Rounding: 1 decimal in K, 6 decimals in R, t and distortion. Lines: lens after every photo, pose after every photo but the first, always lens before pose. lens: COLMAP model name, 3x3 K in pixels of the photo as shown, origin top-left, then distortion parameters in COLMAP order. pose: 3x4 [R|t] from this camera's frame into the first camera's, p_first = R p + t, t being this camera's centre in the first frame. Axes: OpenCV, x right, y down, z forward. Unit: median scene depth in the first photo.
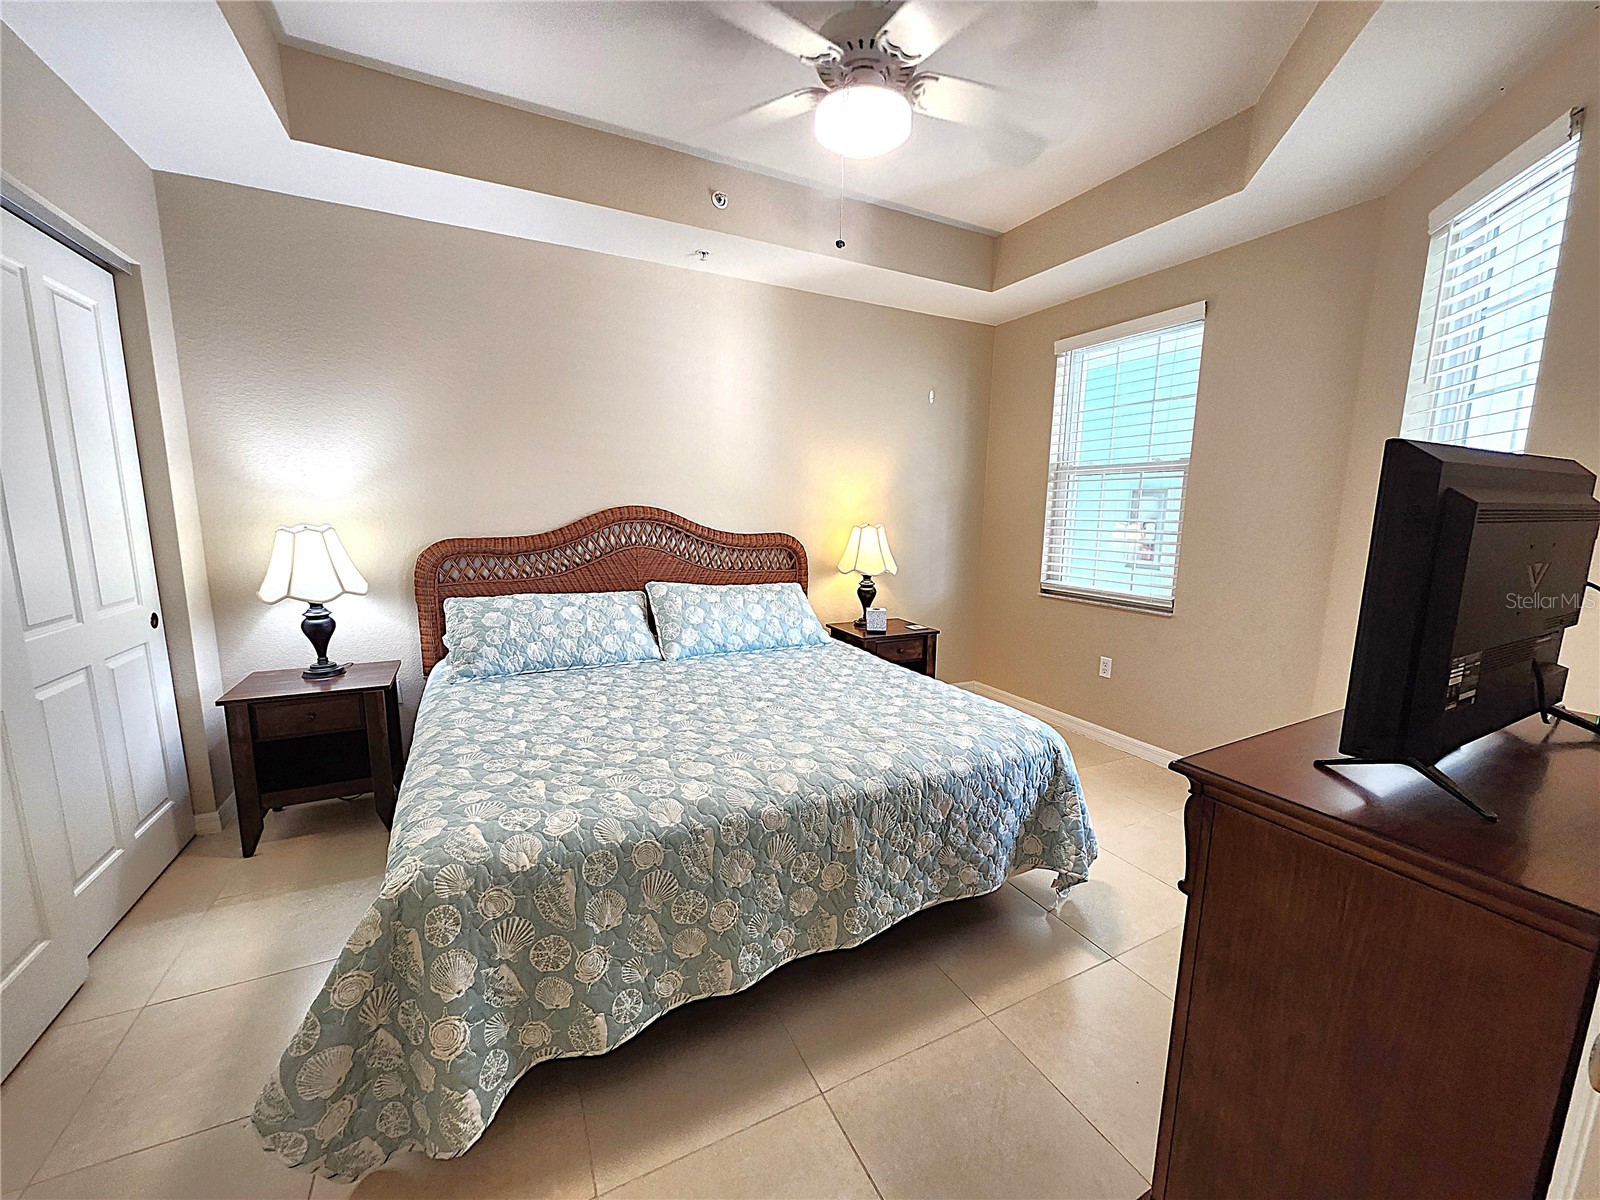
lens RADIAL K [[624.5, 0, 800.0], [0, 624.5, 600.0], [0, 0, 1]] dist [0.000769, -0.003790]
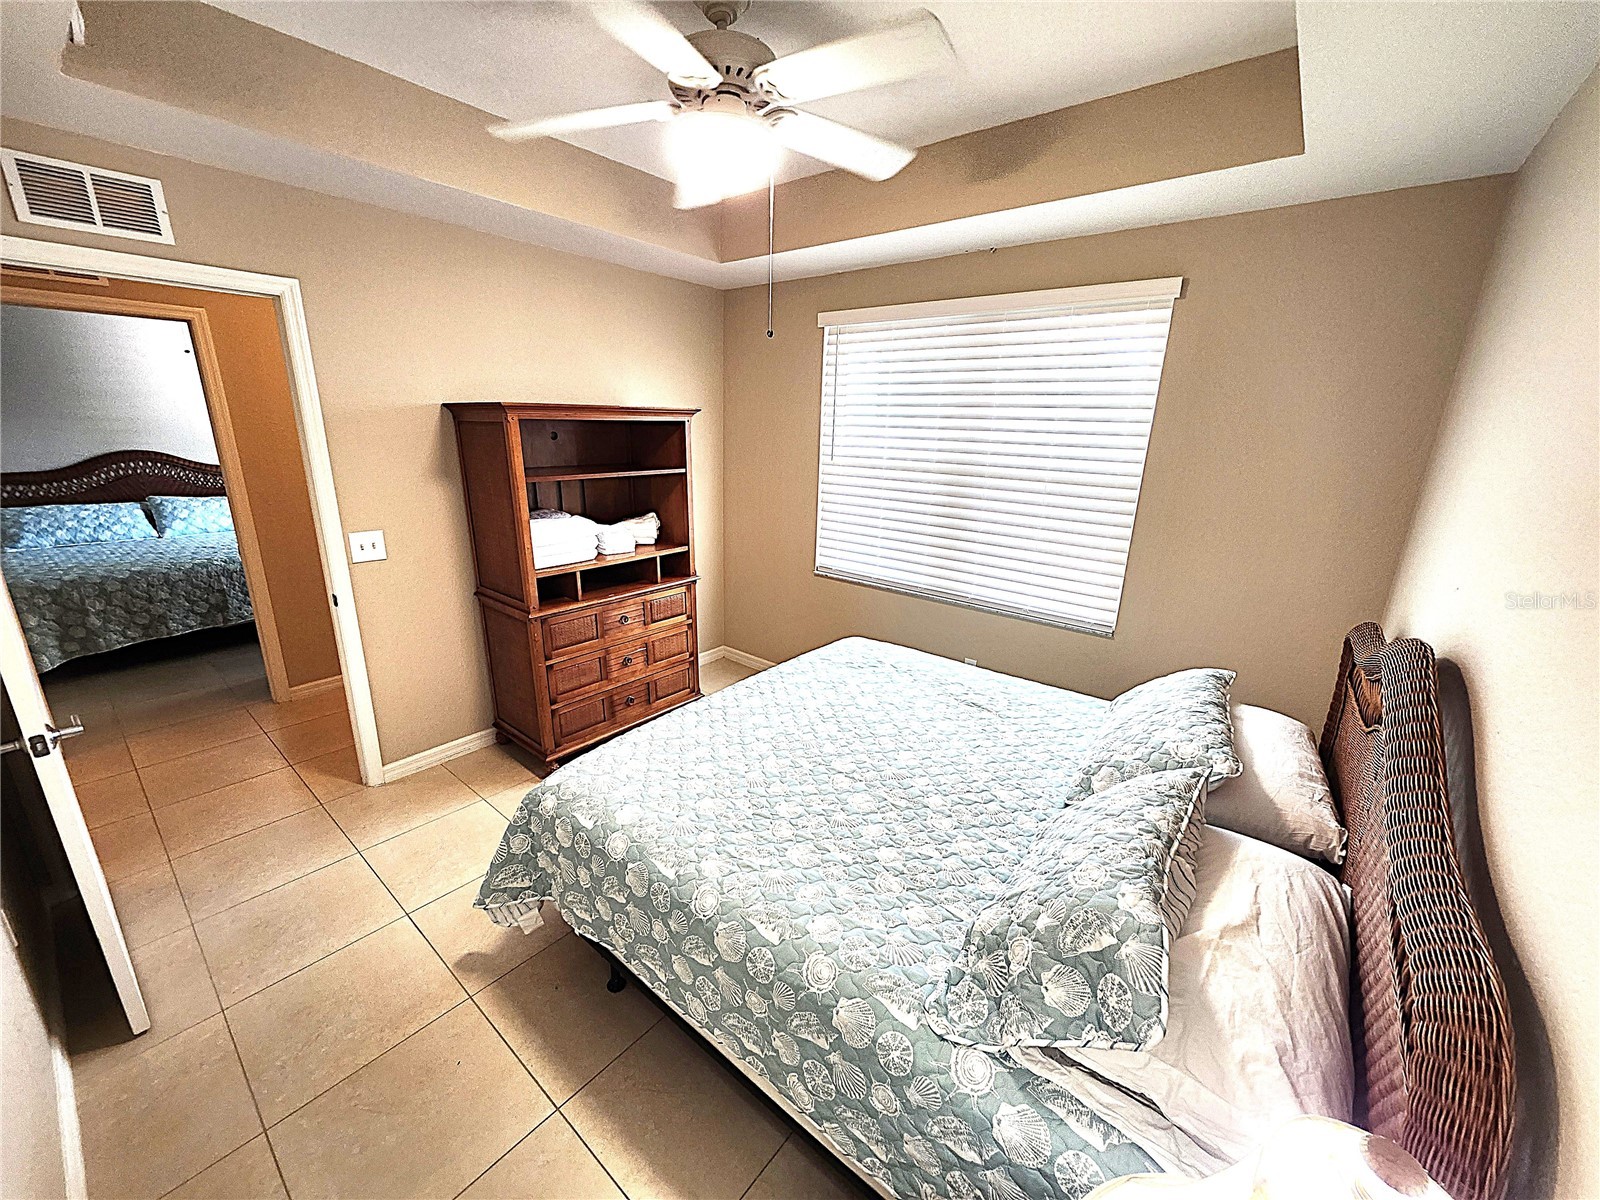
lens RADIAL K [[624.7, 0, 800.0], [0, 624.7, 600.0], [0, 0, 1]] dist [-0.000548, 0.000099]
pose [[0.912485, -0.099546, 0.396814, 0.815072], [0.045026, 0.988489, 0.144437, 0.102268], [-0.406624, -0.113930, 0.906464, -1.587281]]
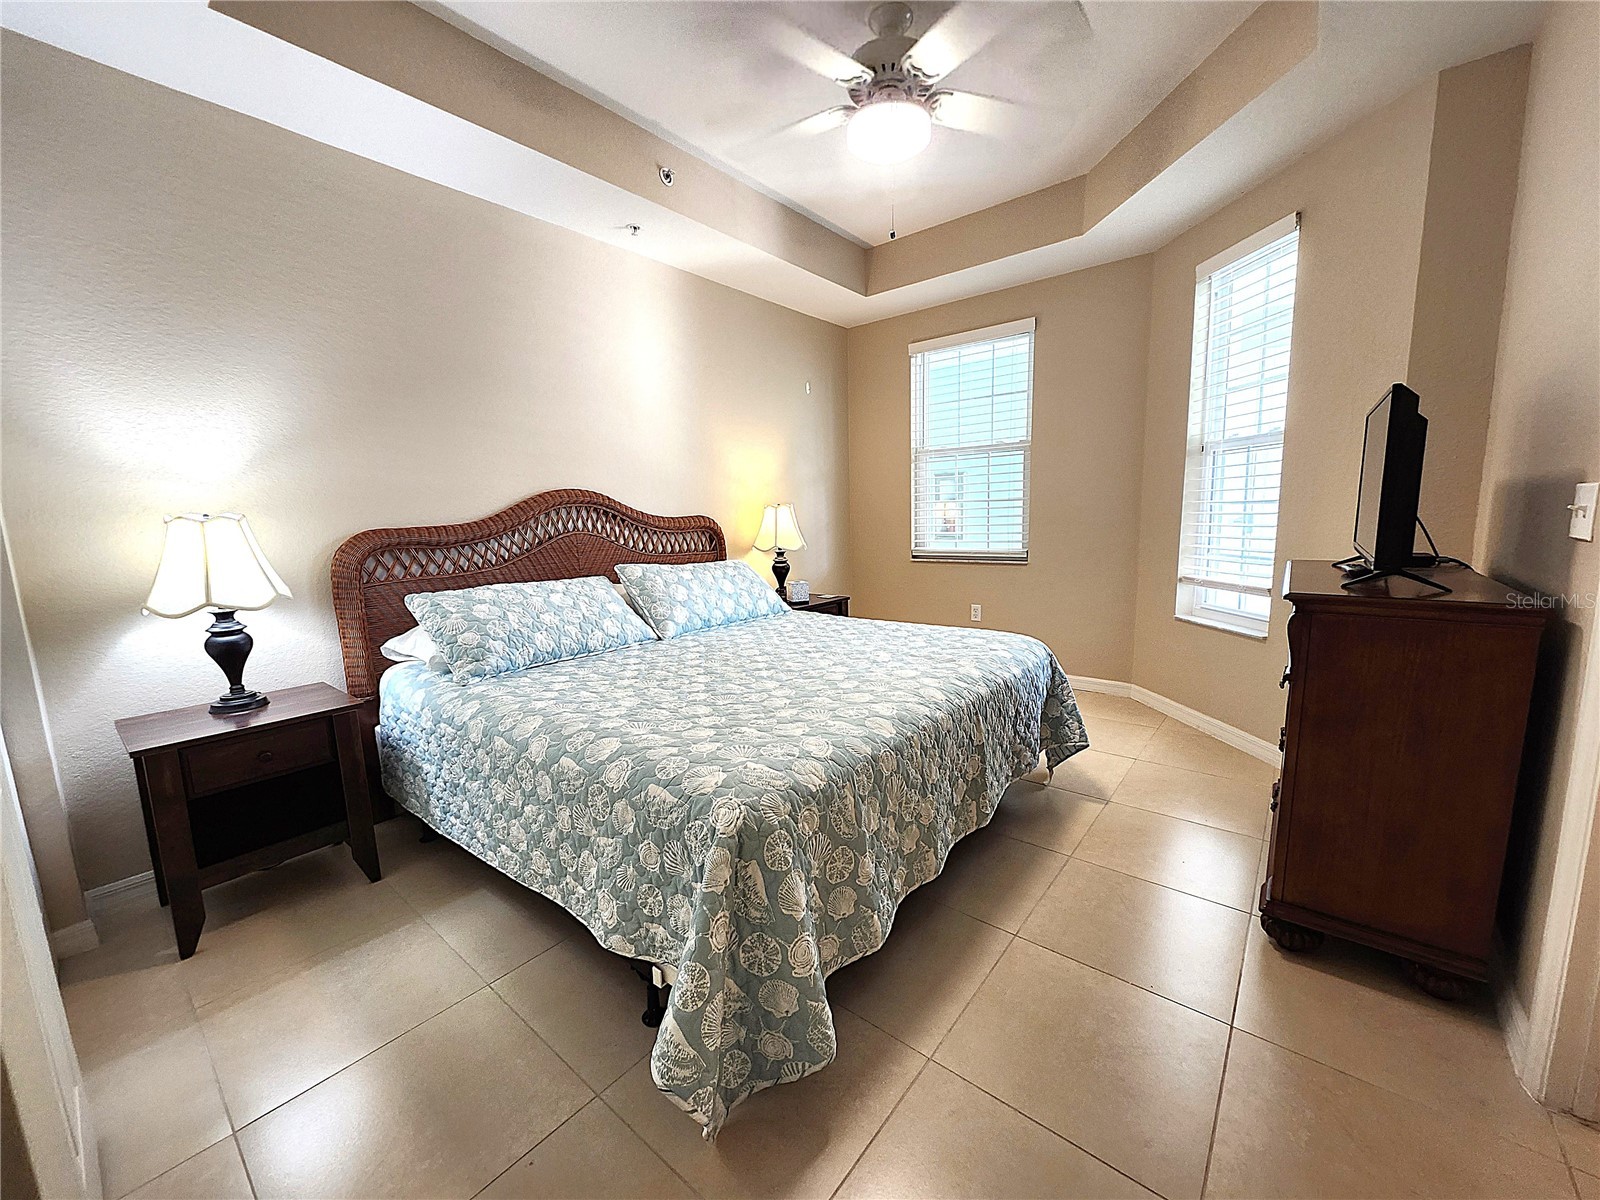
lens RADIAL K [[628.1, 0, 799.3], [0, 628.1, 592.5], [0, 0, 1]] dist [-0.002204, -0.000168]
pose [[0.914384, -0.092131, 0.394225, -0.425062], [0.100782, 0.994908, -0.001246, 0.049125], [-0.392102, 0.040870, 0.919013, 0.010549]]
